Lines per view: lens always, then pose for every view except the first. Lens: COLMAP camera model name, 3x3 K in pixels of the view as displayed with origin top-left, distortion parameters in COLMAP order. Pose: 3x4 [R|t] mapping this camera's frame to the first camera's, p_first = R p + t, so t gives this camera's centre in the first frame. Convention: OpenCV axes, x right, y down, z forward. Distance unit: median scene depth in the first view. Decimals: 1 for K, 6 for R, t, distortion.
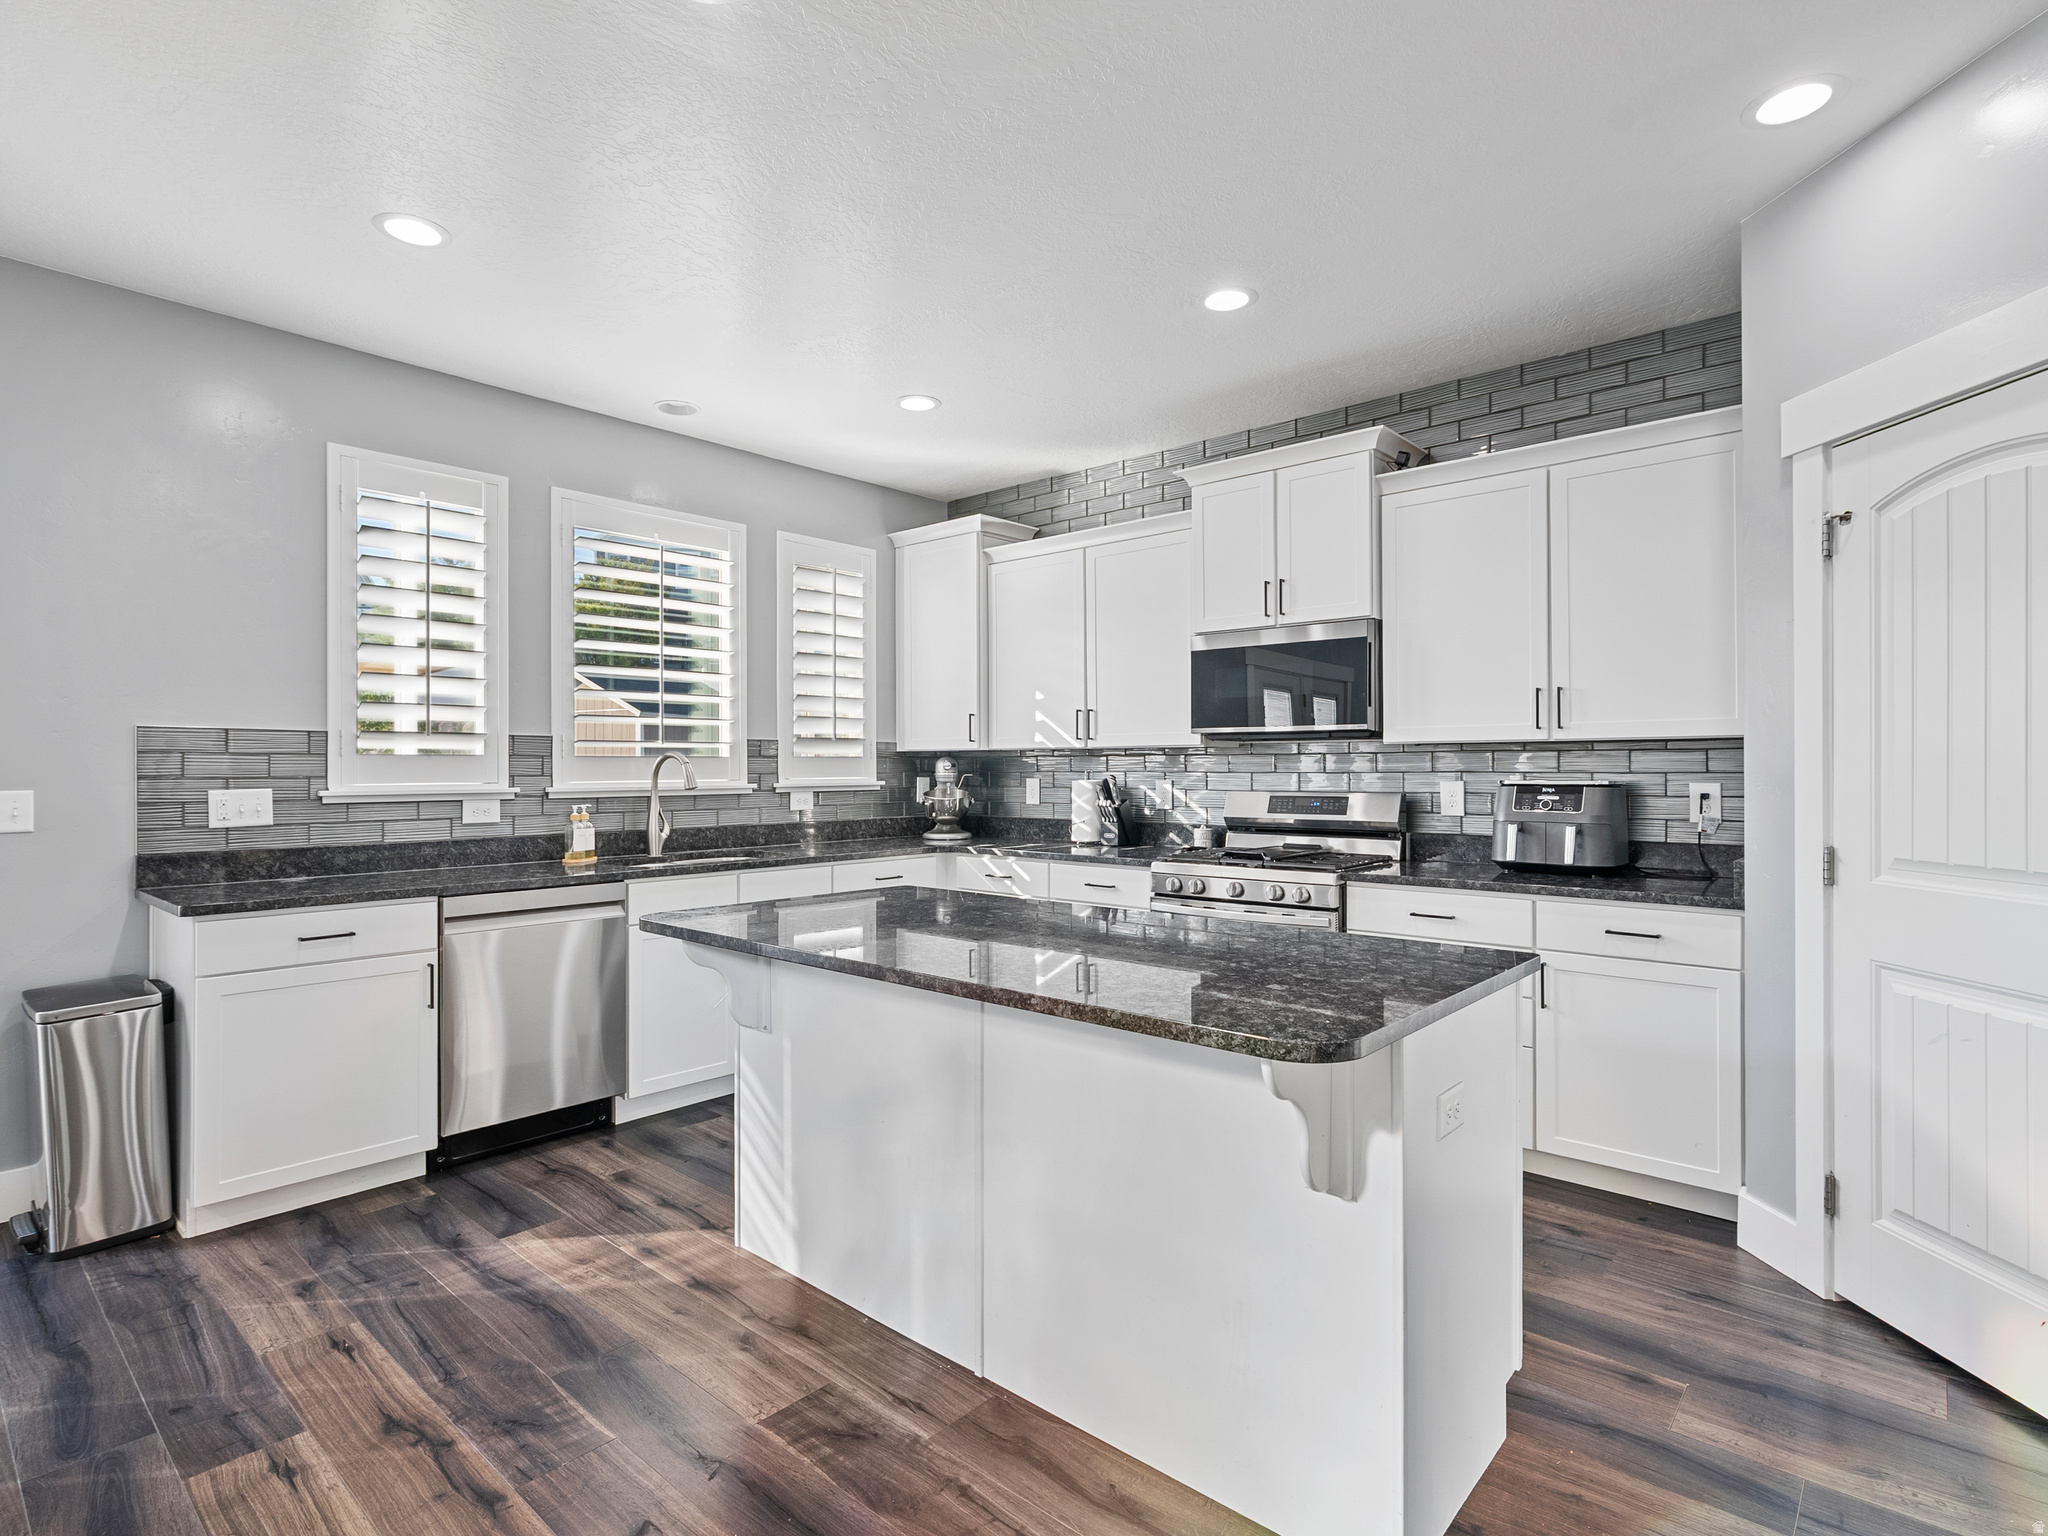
lens RADIAL K [[1044.7, 0, 1022.8], [0, 1044.7, 763.7], [0, 0, 1]] dist [-0.000476, 0.003018]
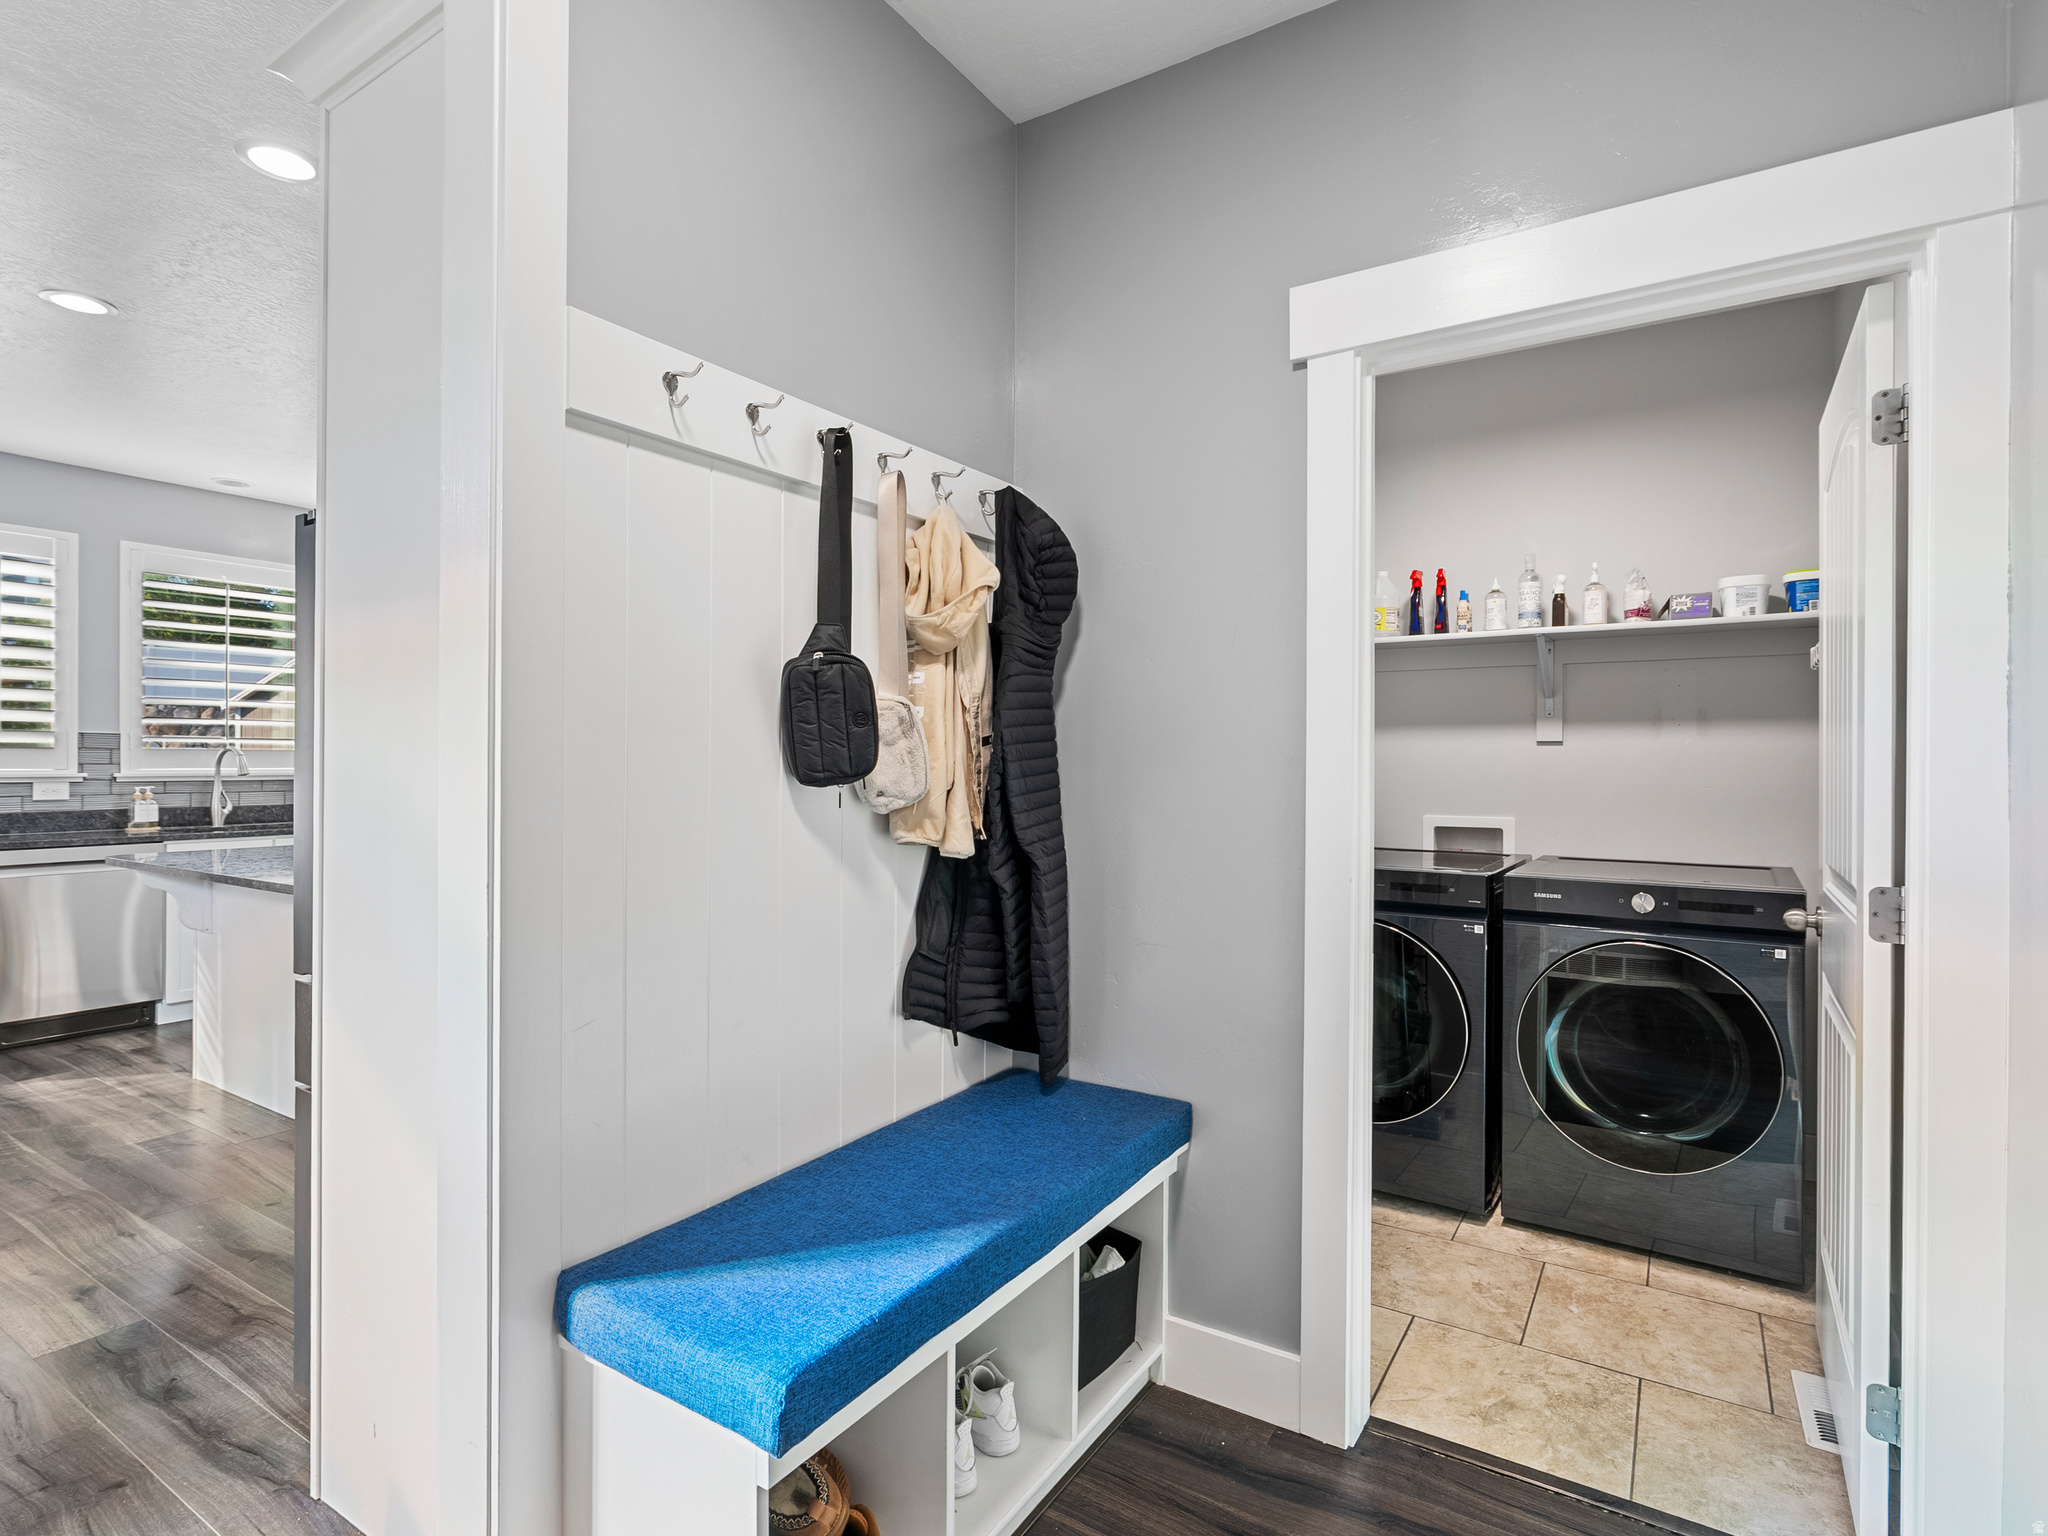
lens RADIAL K [[1044.7, 0, 1020.7], [0, 1044.7, 764.1], [0, 0, 1]] dist [-0.000476, 0.003018]
pose [[0.988561, 0.006554, 0.150681, 0.476248], [-0.007250, 0.999965, 0.004069, -0.001918], [-0.150649, -0.005115, 0.988574, -0.468213]]
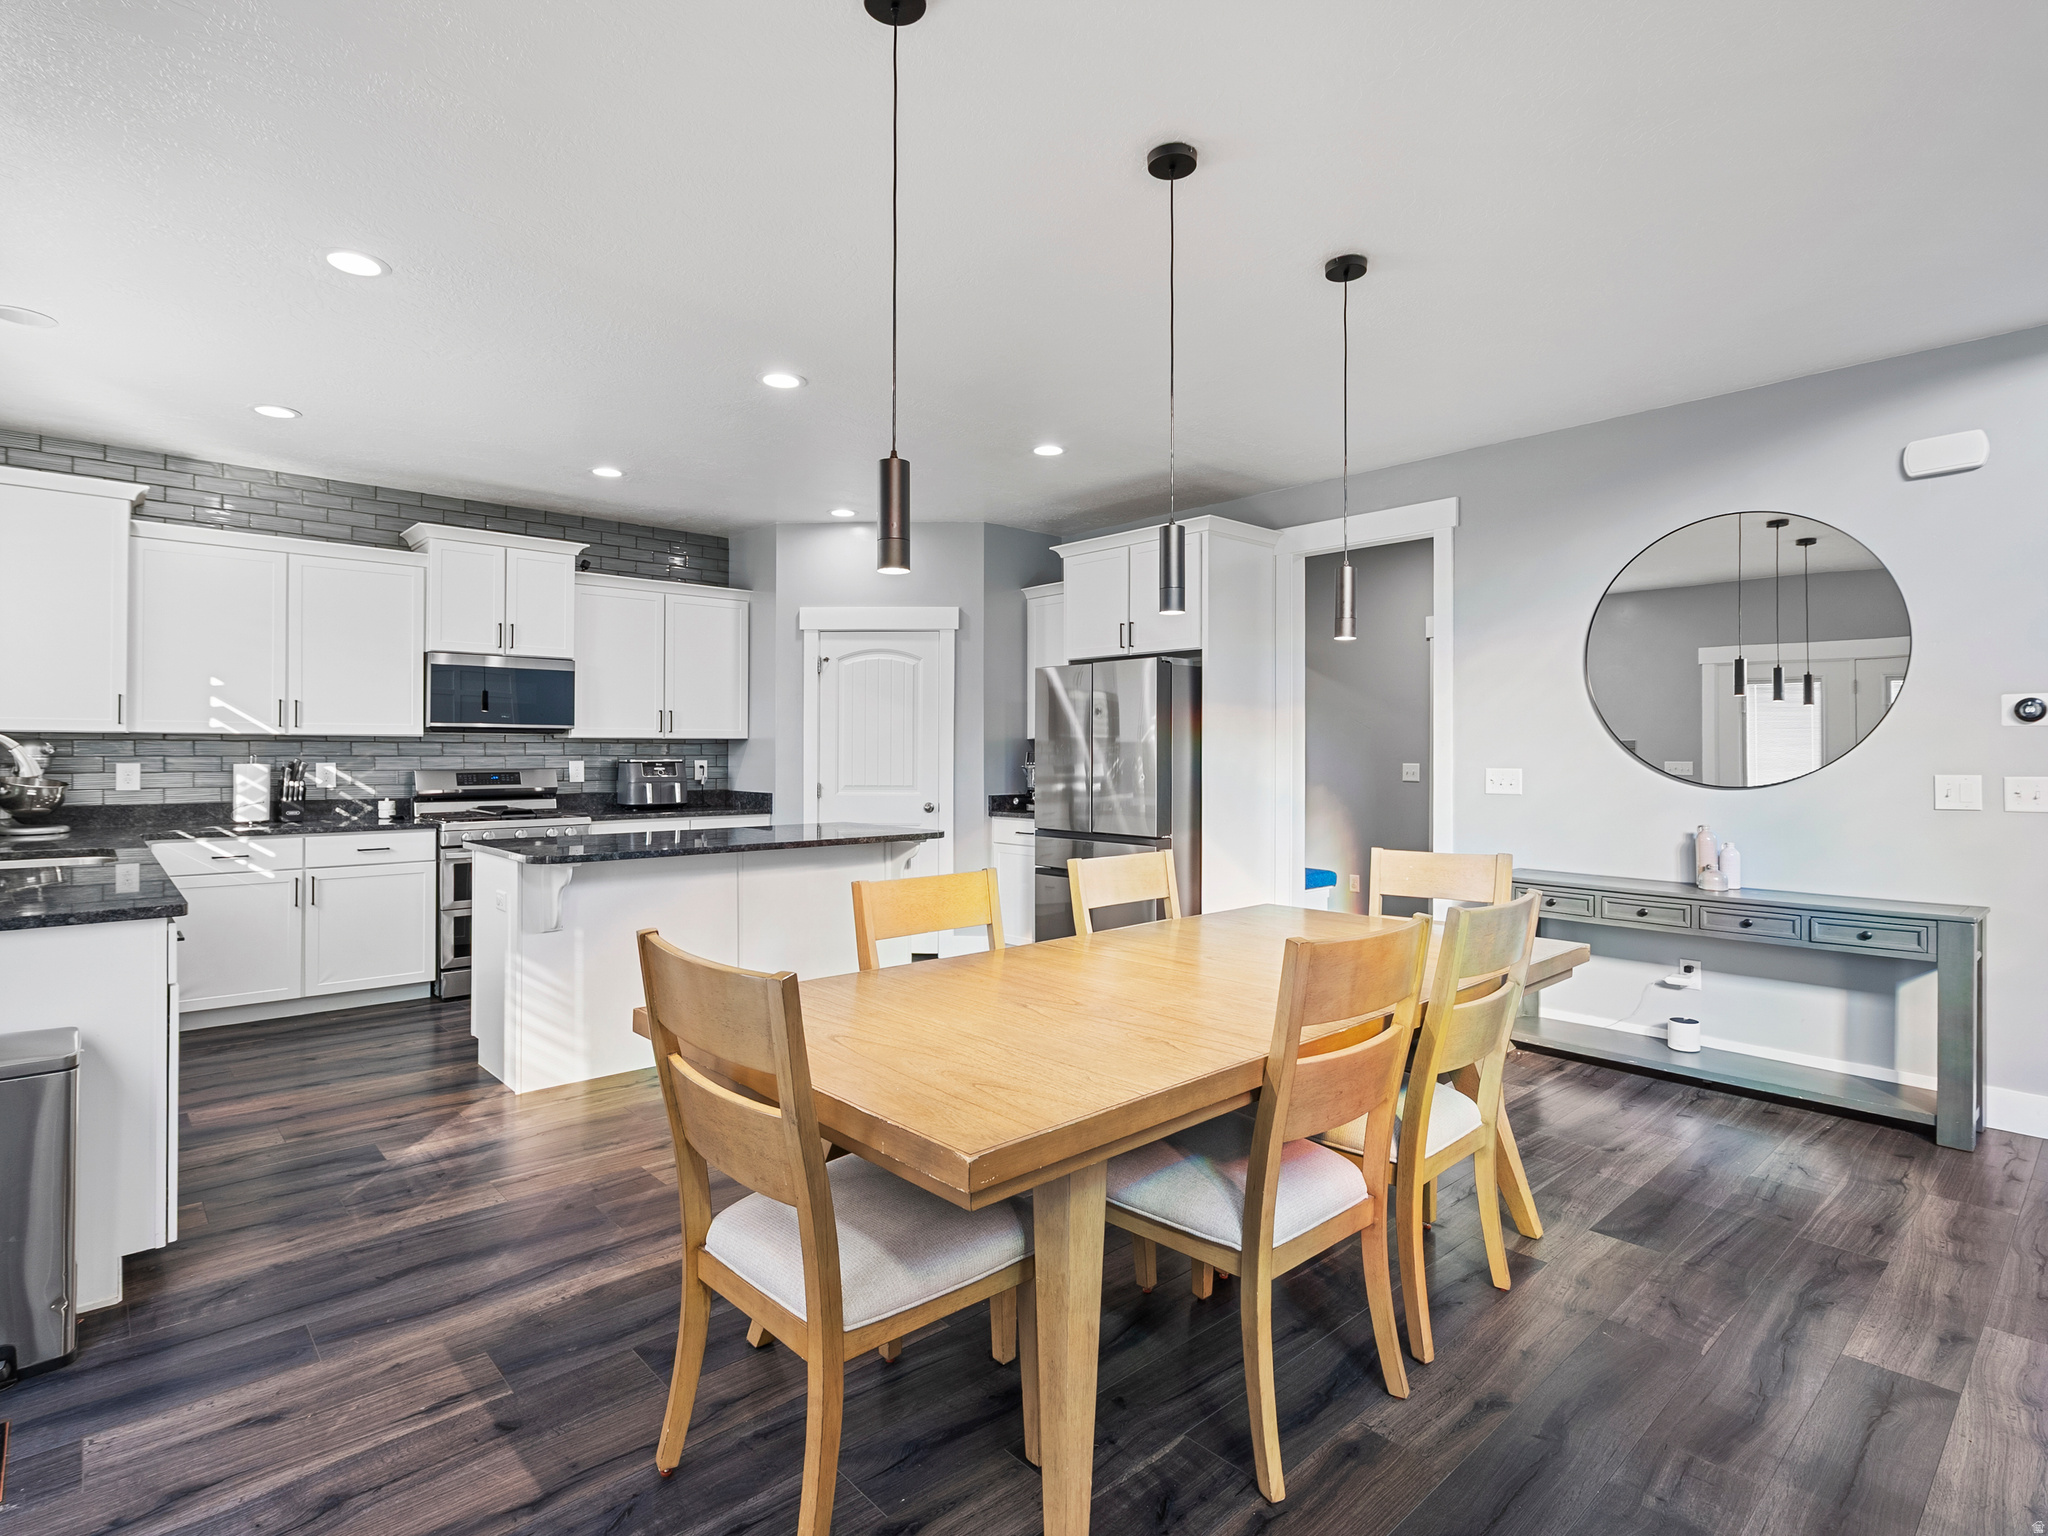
lens RADIAL K [[1044.7, 0, 1008.9], [0, 1044.7, 766.5], [0, 0, 1]] dist [-0.000476, 0.003018]
pose [[0.125573, -0.012272, 0.992008, -1.123331], [-0.005610, 0.999899, 0.013080, 0.000030], [-0.992069, -0.007208, 0.125492, 0.124784]]
